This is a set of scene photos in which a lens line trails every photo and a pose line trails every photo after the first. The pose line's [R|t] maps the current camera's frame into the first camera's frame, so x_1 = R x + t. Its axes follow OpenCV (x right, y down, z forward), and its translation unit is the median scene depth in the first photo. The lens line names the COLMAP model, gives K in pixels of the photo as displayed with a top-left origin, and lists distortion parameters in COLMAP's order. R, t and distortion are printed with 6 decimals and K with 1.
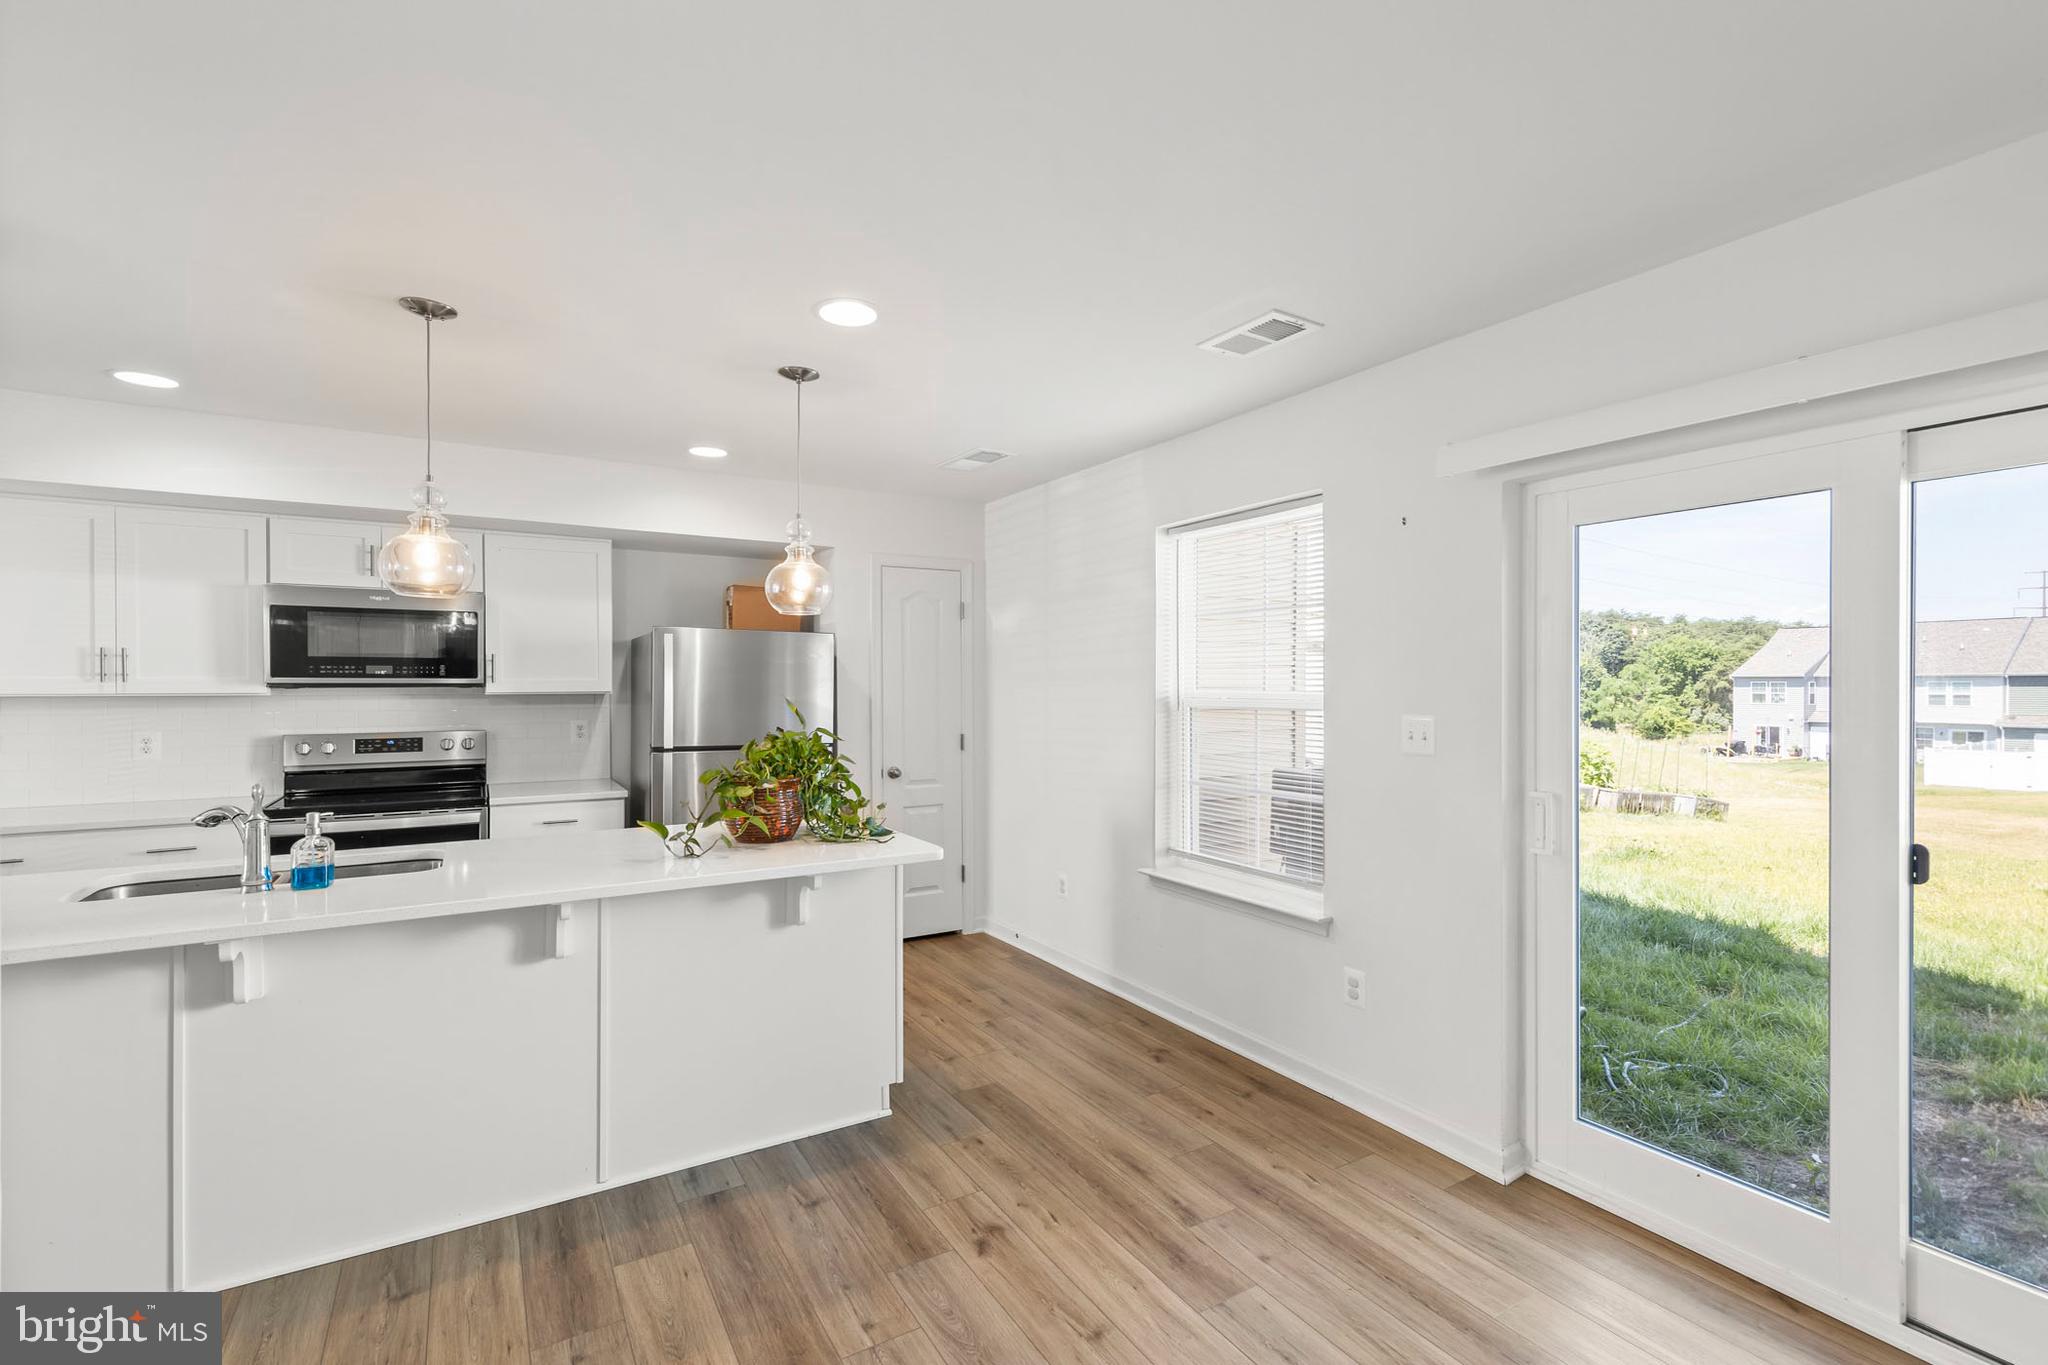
lens RADIAL K [[885.1, 0, 1004.0], [0, 885.1, 688.5], [0, 0, 1]] dist [0.012094, -0.002315]
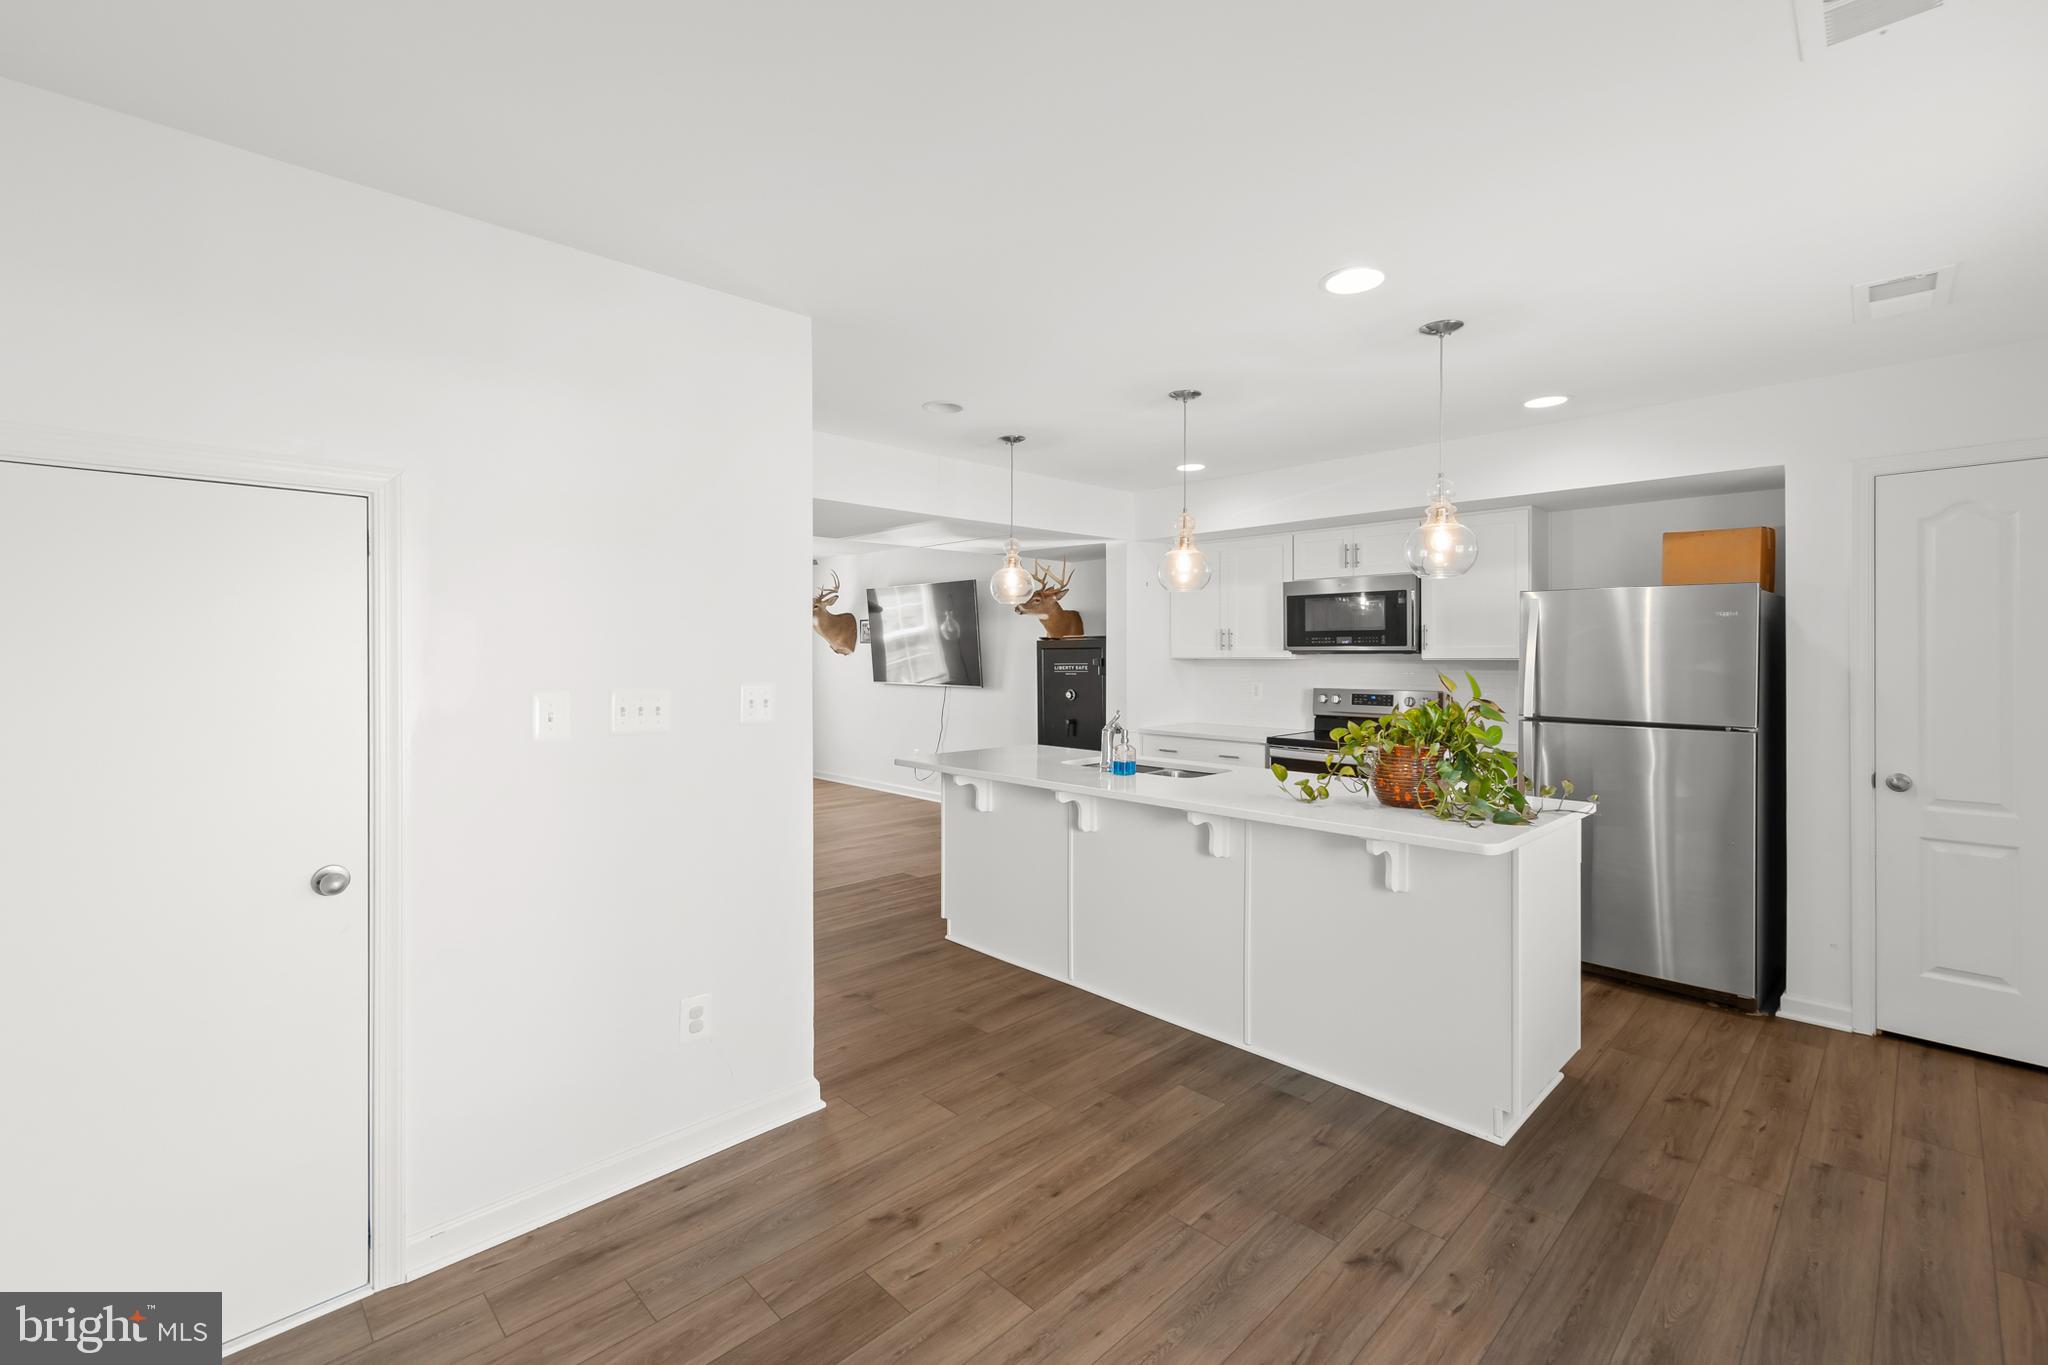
lens RADIAL K [[885.1, 0, 1059.4], [0, 885.1, 660.4], [0, 0, 1]] dist [0.012094, -0.002315]
pose [[0.254372, 0.007727, -0.967076, 0.507892], [-0.003783, 0.999968, 0.006995, 0.000954], [0.967099, 0.001879, 0.254393, 0.302586]]
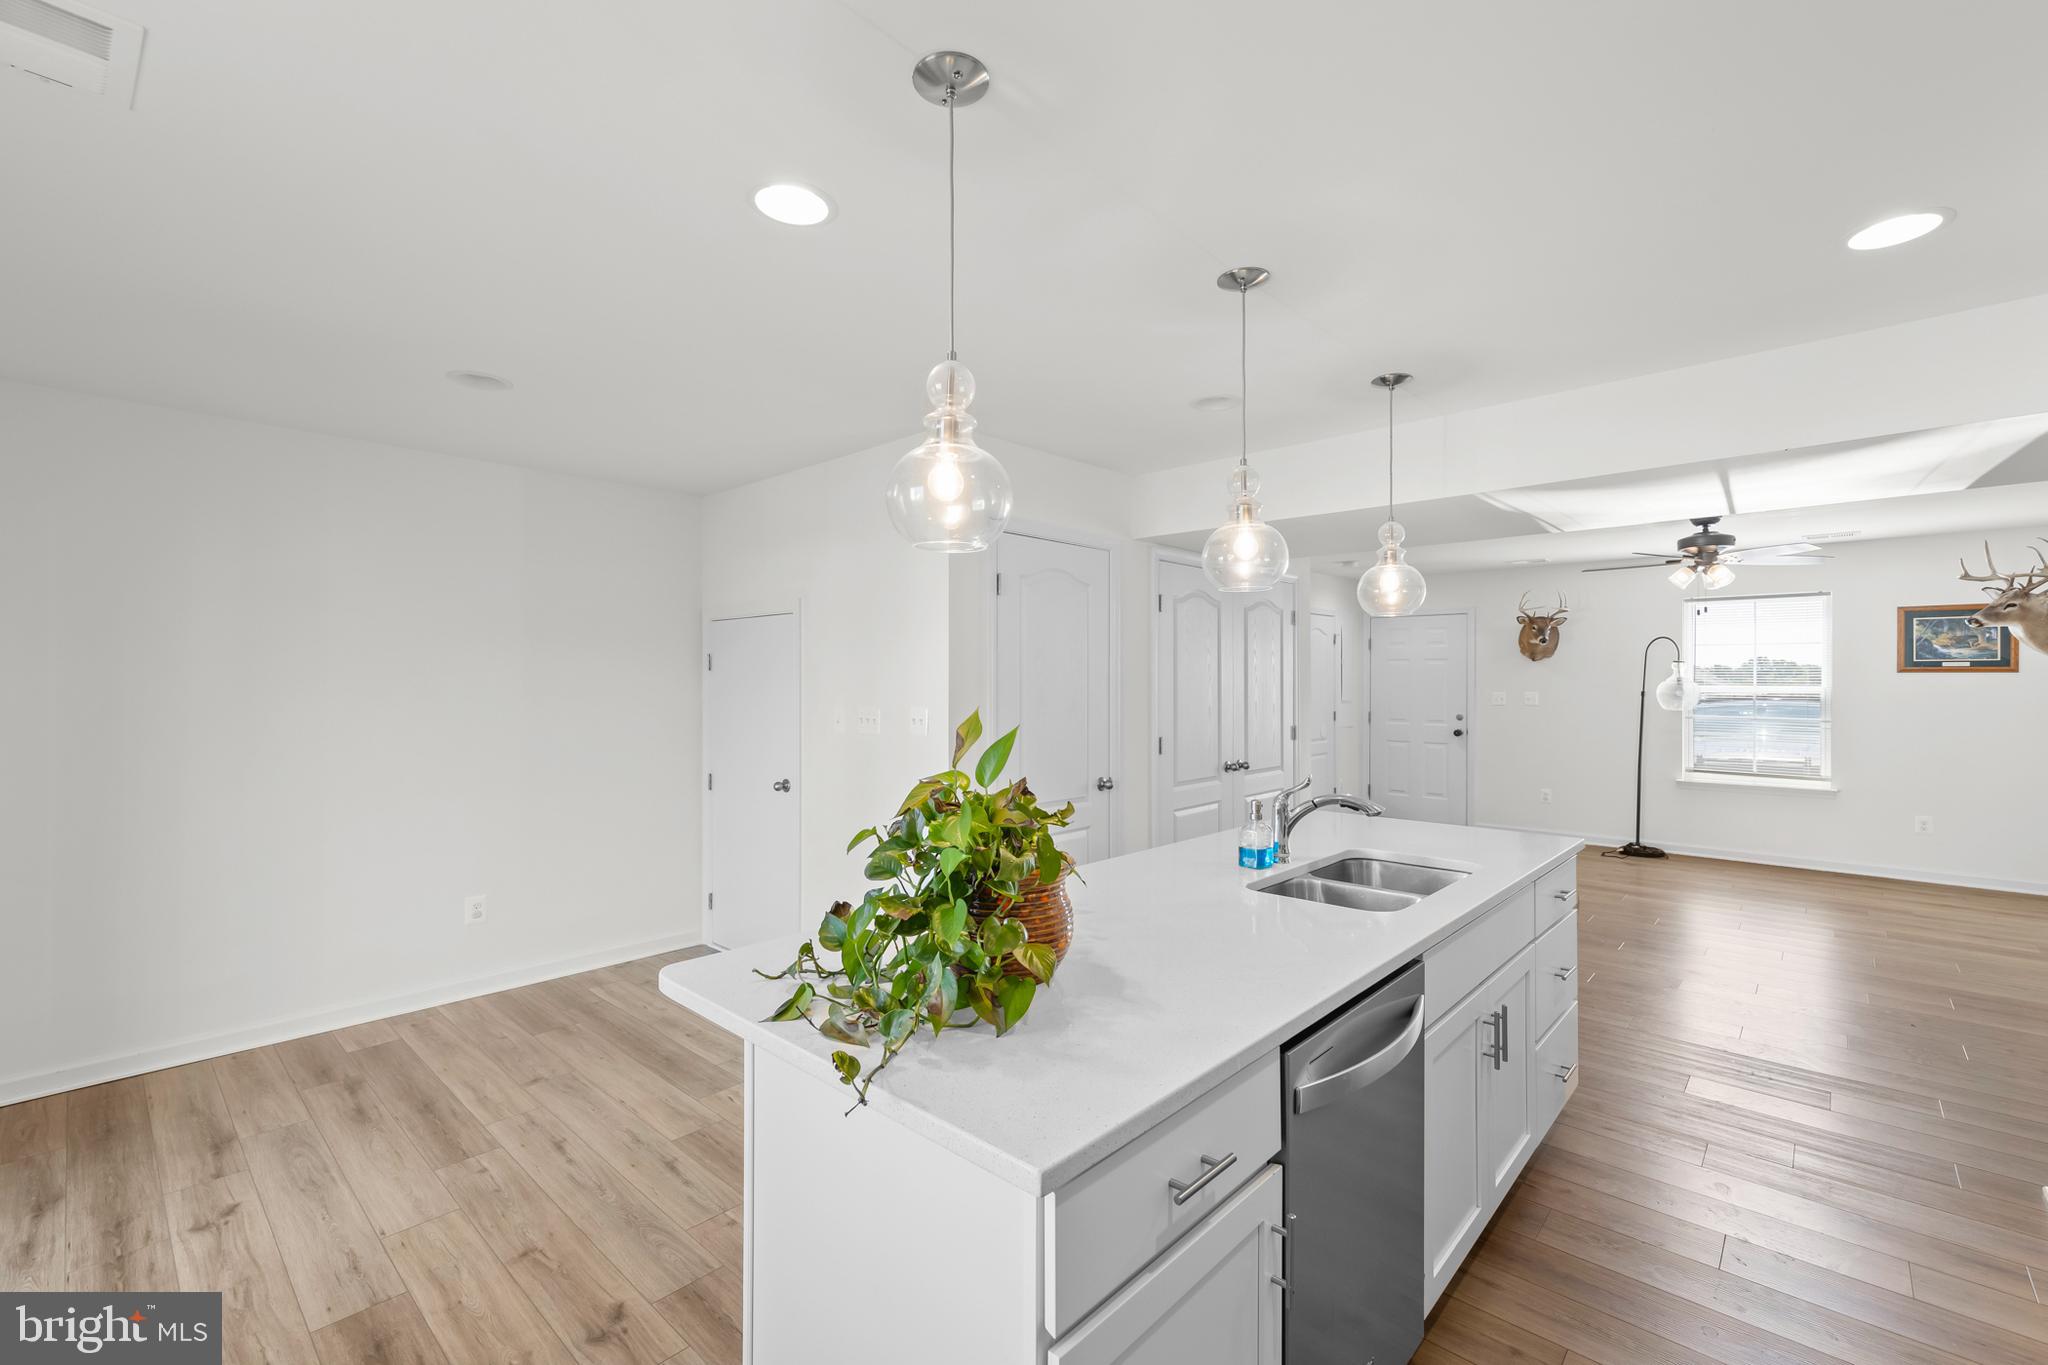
lens RADIAL K [[885.1, 0, 1003.0], [0, 885.1, 685.3], [0, 0, 1]] dist [0.012094, -0.002315]
pose [[-0.962715, 0.000931, -0.270516, -0.101587], [-0.001465, 0.999961, 0.008652, -0.008263], [0.270513, 0.008726, -0.962677, 1.276922]]
